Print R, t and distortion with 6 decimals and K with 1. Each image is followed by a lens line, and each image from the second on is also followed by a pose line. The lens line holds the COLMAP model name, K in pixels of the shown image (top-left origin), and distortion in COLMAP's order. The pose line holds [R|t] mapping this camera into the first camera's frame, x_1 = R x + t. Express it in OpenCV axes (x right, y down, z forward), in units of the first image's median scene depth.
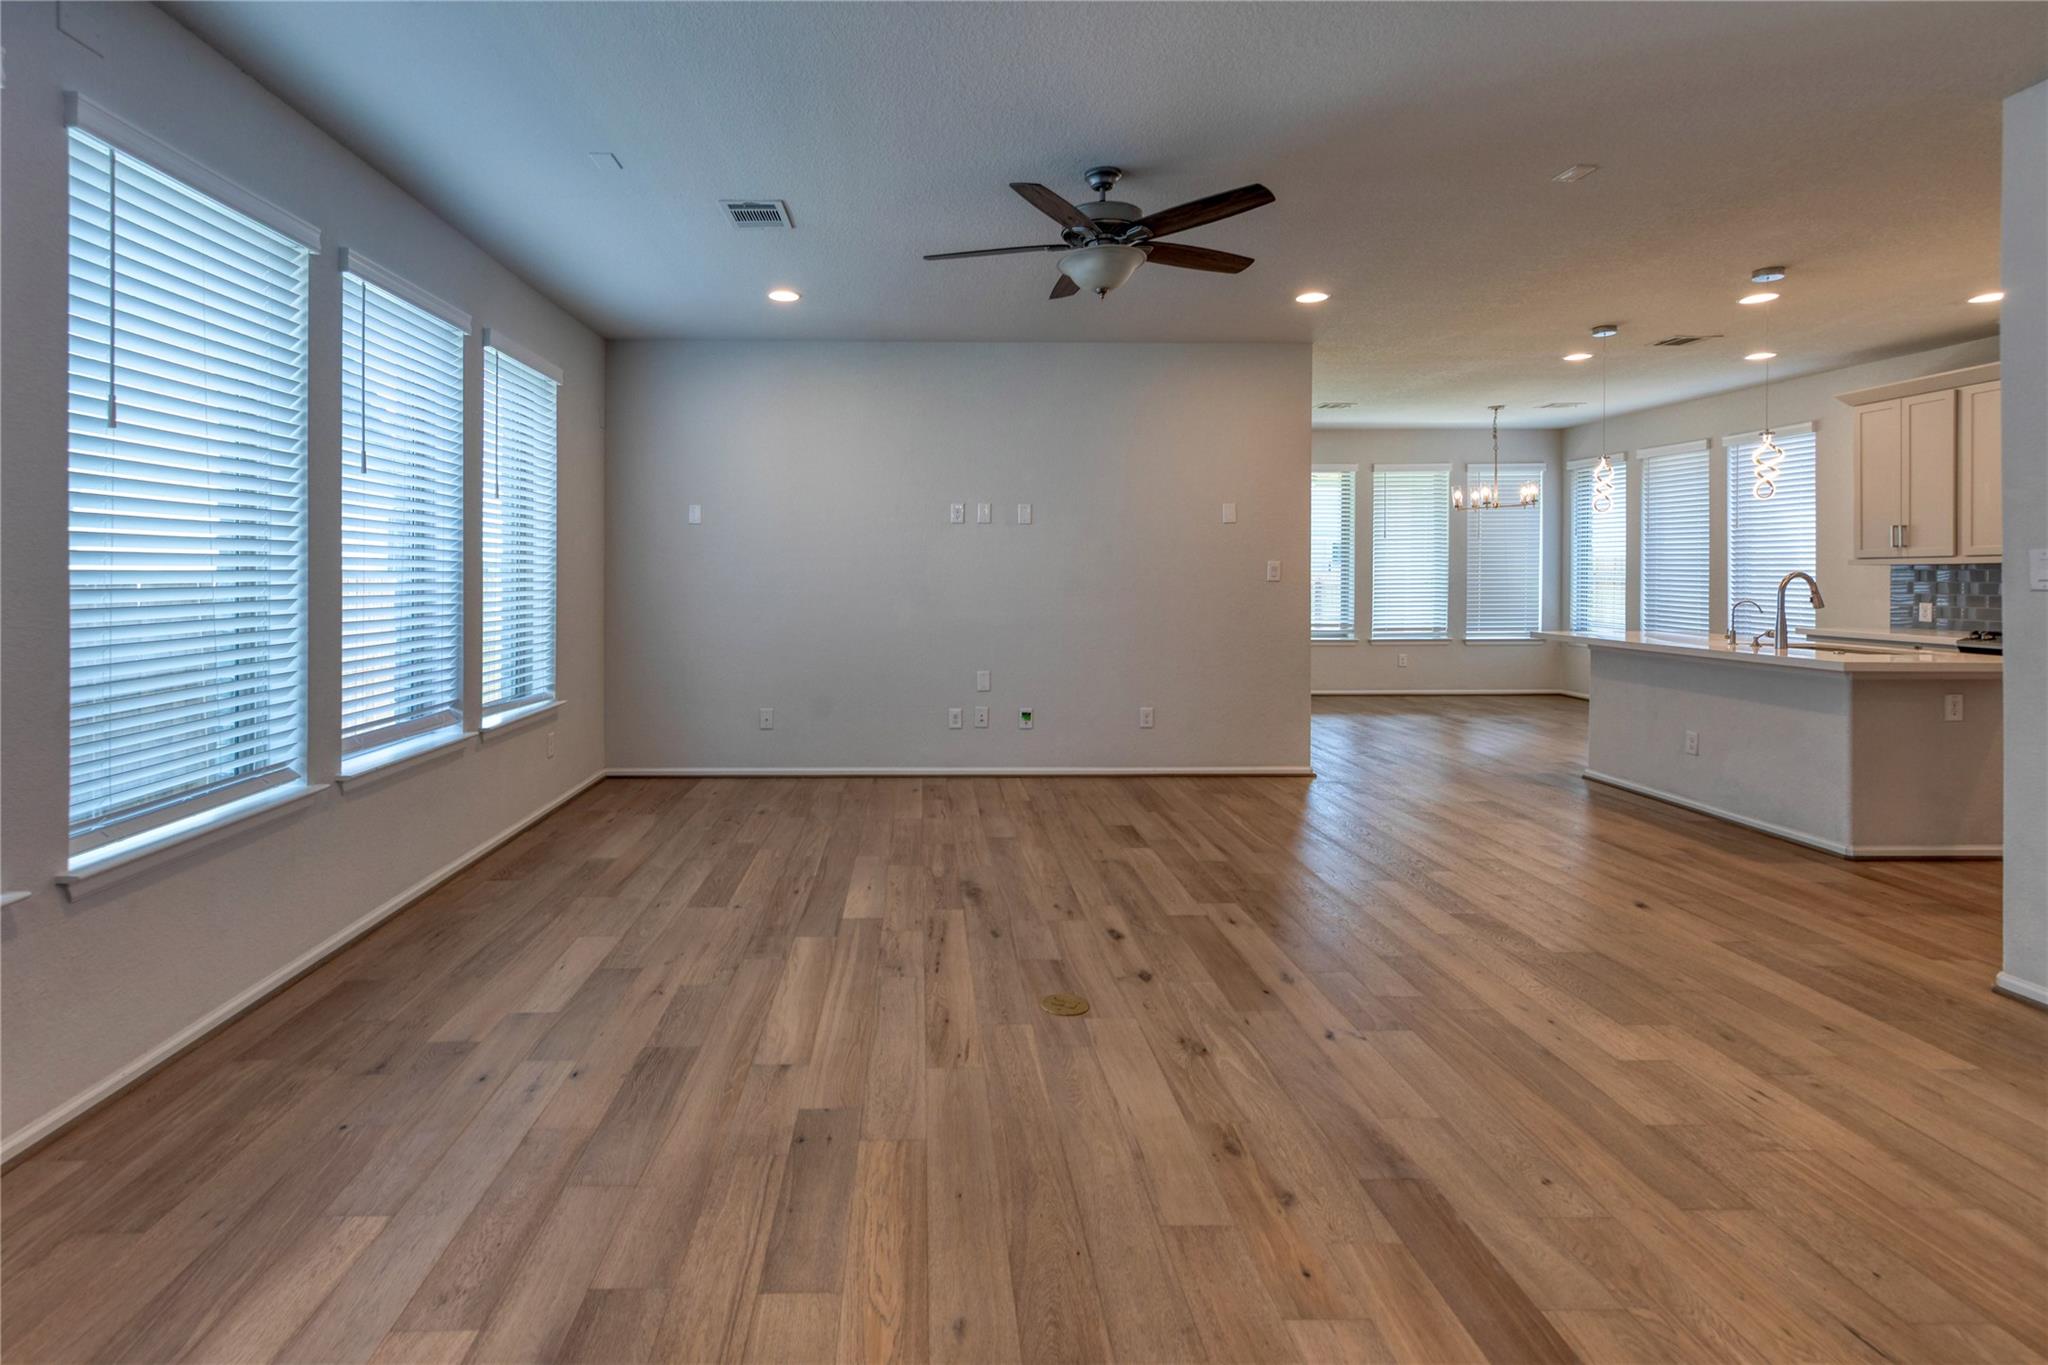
lens RADIAL K [[970.0, 0, 924.7], [0, 970.0, 575.1], [0, 0, 1]] dist [0.002129, 0.000039]
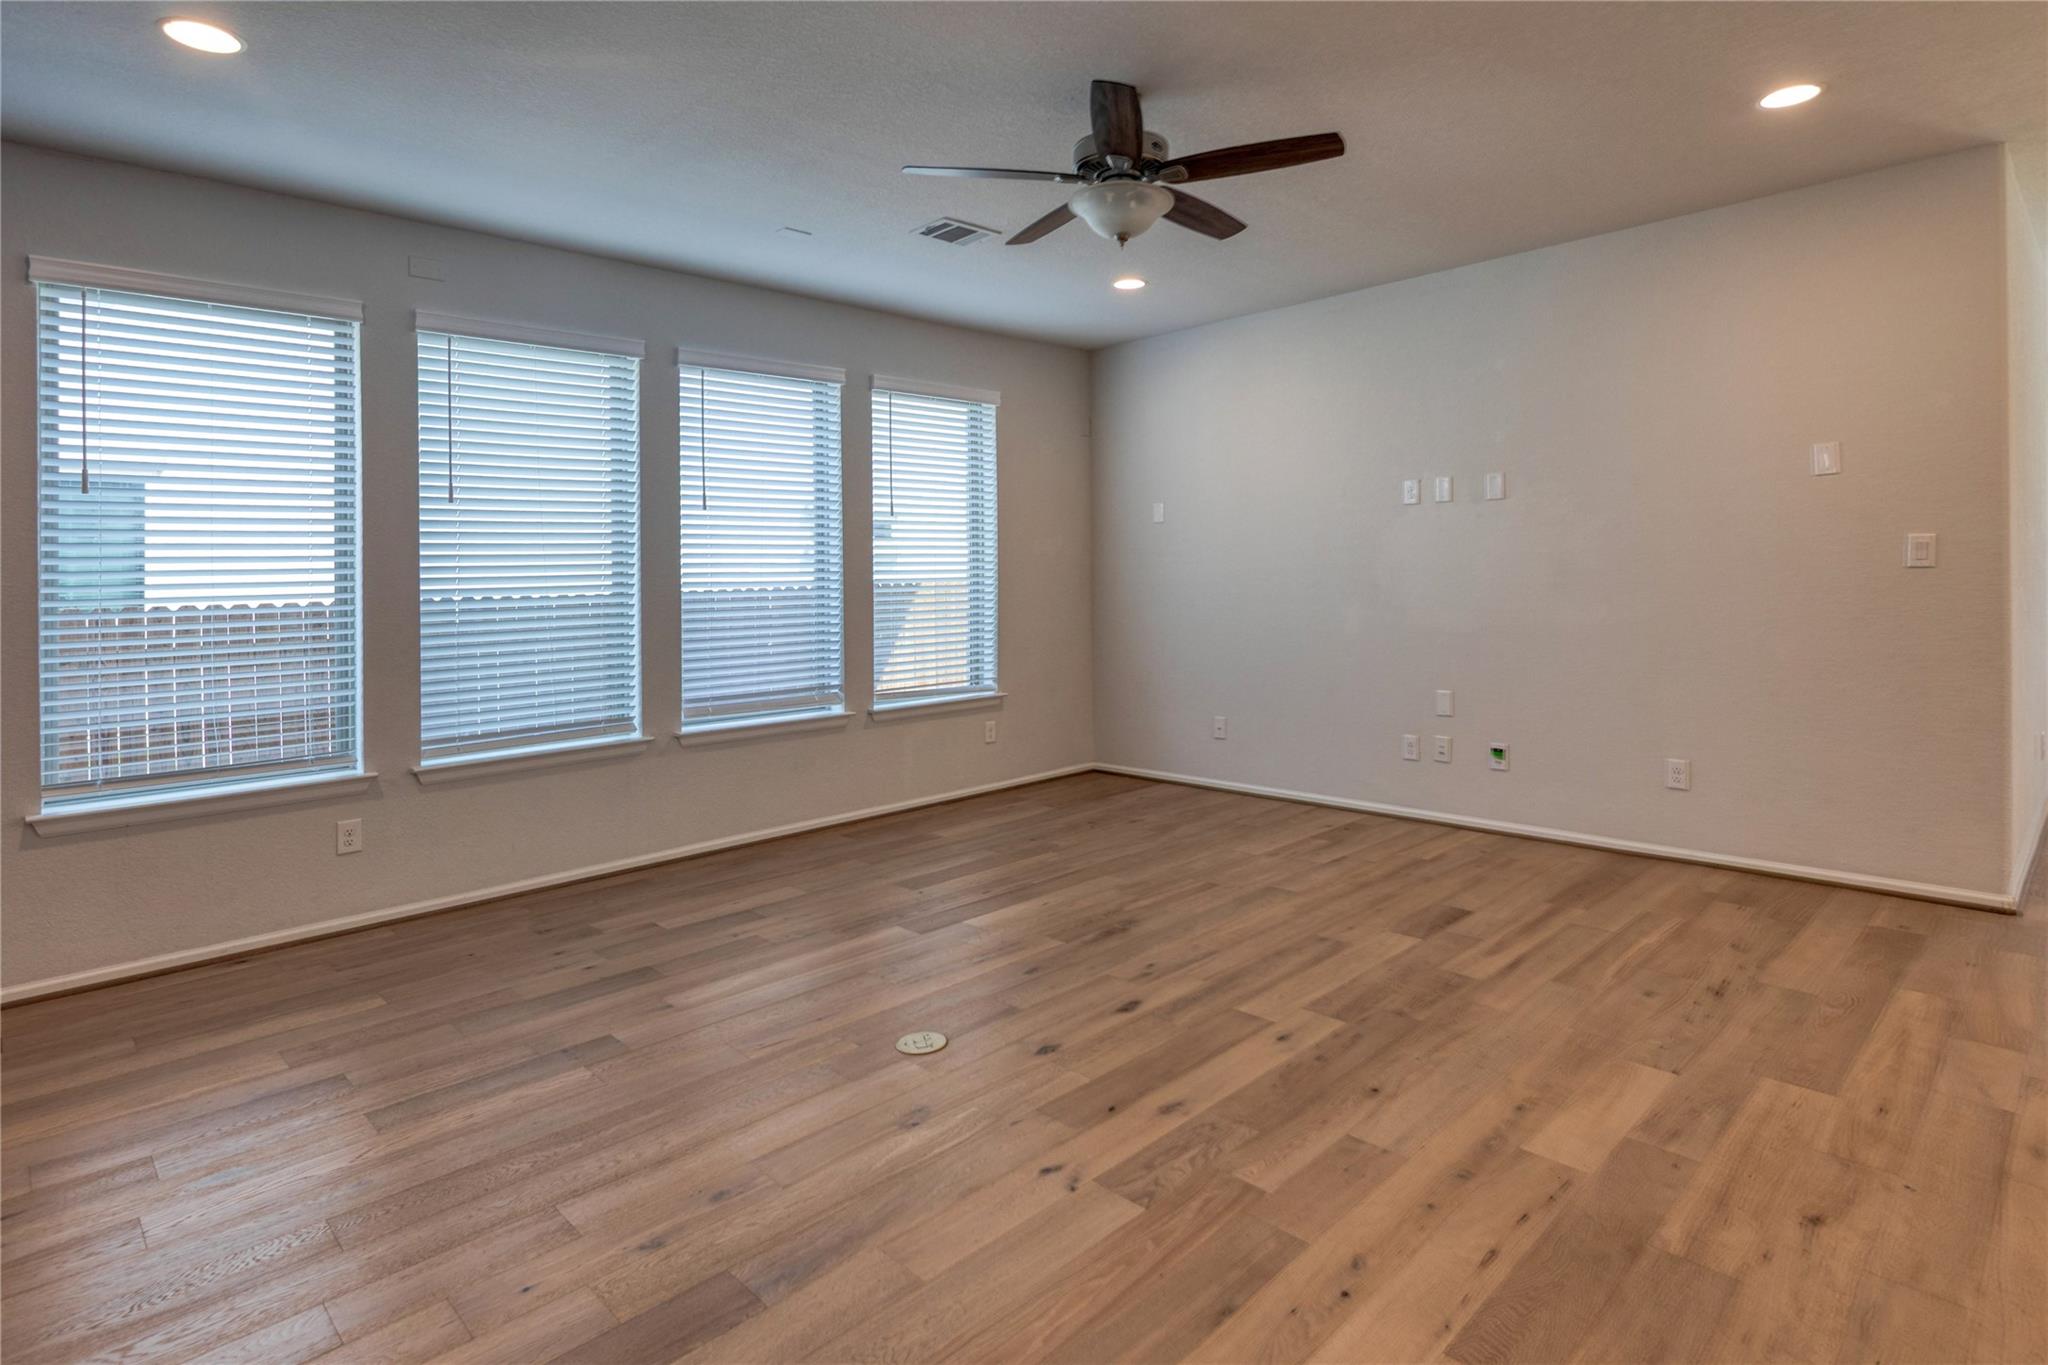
lens RADIAL K [[1053.5, 0, 1068.9], [0, 1053.5, 571.6], [0, 0, 1]] dist [0.004883, 0.000570]
pose [[0.707345, -0.020807, -0.706562, 0.860122], [0.023523, 0.999706, -0.005890, 0.000774], [0.706477, -0.012454, 0.707626, 0.348192]]
